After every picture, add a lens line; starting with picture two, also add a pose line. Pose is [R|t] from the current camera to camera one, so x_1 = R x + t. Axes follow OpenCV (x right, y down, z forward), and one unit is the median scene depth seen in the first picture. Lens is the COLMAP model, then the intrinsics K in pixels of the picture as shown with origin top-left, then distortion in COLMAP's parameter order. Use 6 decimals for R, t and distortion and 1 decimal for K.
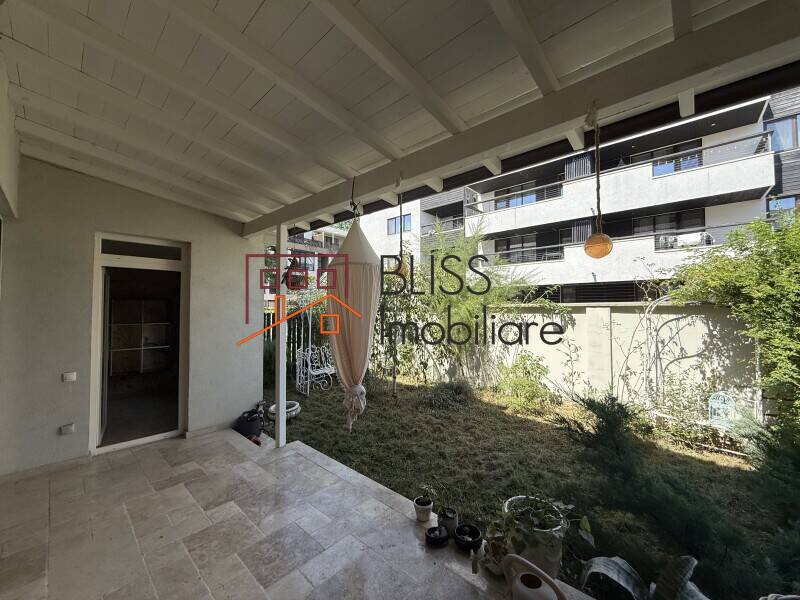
lens RADIAL K [[319.6, 0, 398.3], [0, 319.6, 298.6], [0, 0, 1]] dist [0.001284, 0.000256]
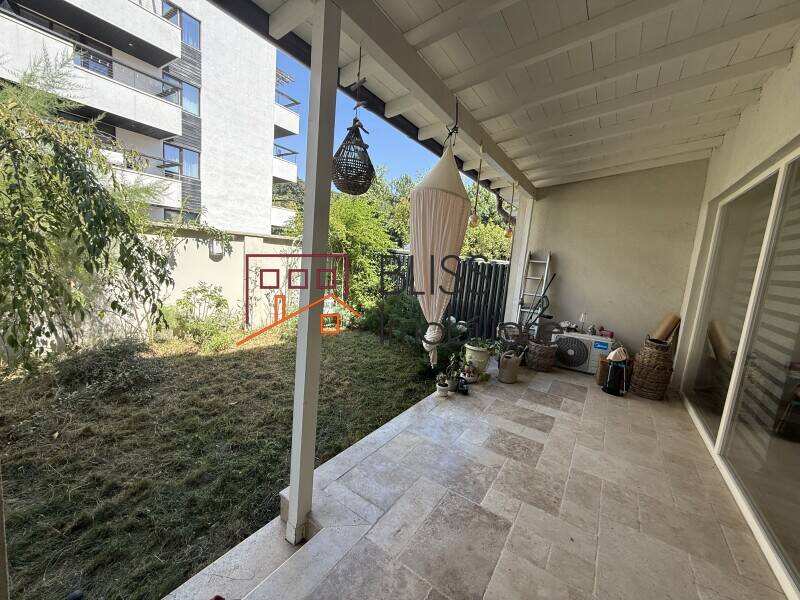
lens RADIAL K [[319.6, 0, 398.3], [0, 319.6, 298.6], [0, 0, 1]] dist [0.001284, 0.000256]
pose [[-0.144102, -0.142260, 0.979284, -0.625871], [-0.114496, 0.985363, 0.126295, 0.045429], [-0.982917, -0.093924, -0.158281, 0.732014]]
